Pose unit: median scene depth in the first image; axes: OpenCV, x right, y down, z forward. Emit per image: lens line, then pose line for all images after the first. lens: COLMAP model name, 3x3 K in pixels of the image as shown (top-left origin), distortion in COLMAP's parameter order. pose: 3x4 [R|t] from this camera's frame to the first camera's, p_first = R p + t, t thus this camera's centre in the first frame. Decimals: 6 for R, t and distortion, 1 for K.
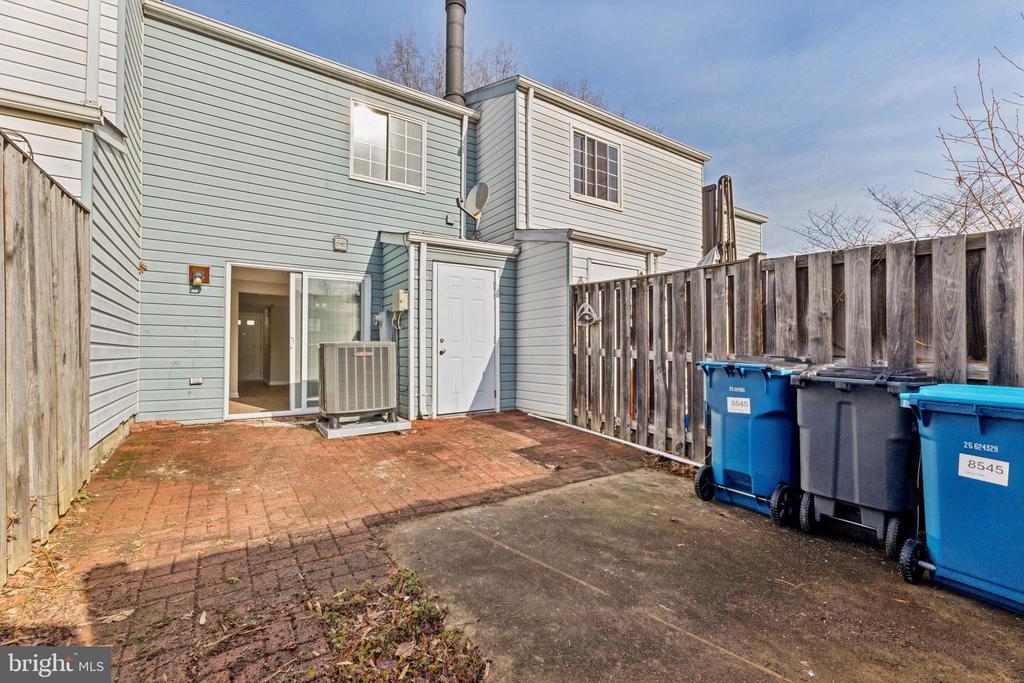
lens RADIAL K [[443.1, 0, 517.8], [0, 443.1, 345.6], [0, 0, 1]] dist [0.004127, -0.000186]
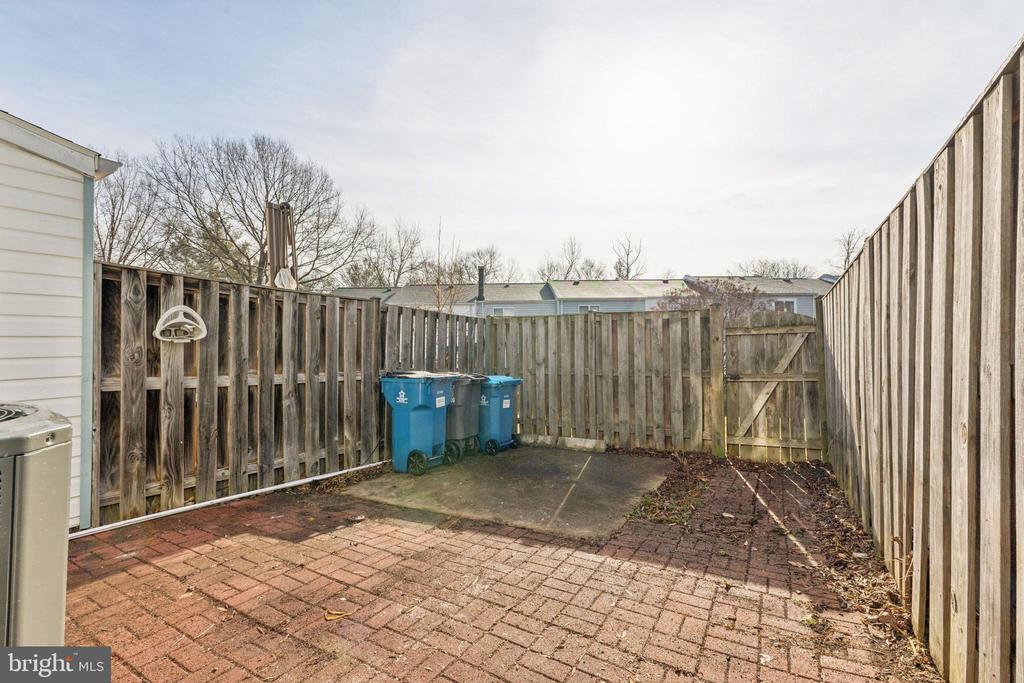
lens RADIAL K [[443.1, 0, 517.8], [0, 443.1, 345.6], [0, 0, 1]] dist [0.004127, -0.000186]
pose [[-0.437885, 0.003807, 0.899023, -0.998155], [0.000303, 0.999992, -0.004087, -0.058741], [-0.899031, -0.001517, -0.437882, 1.361695]]
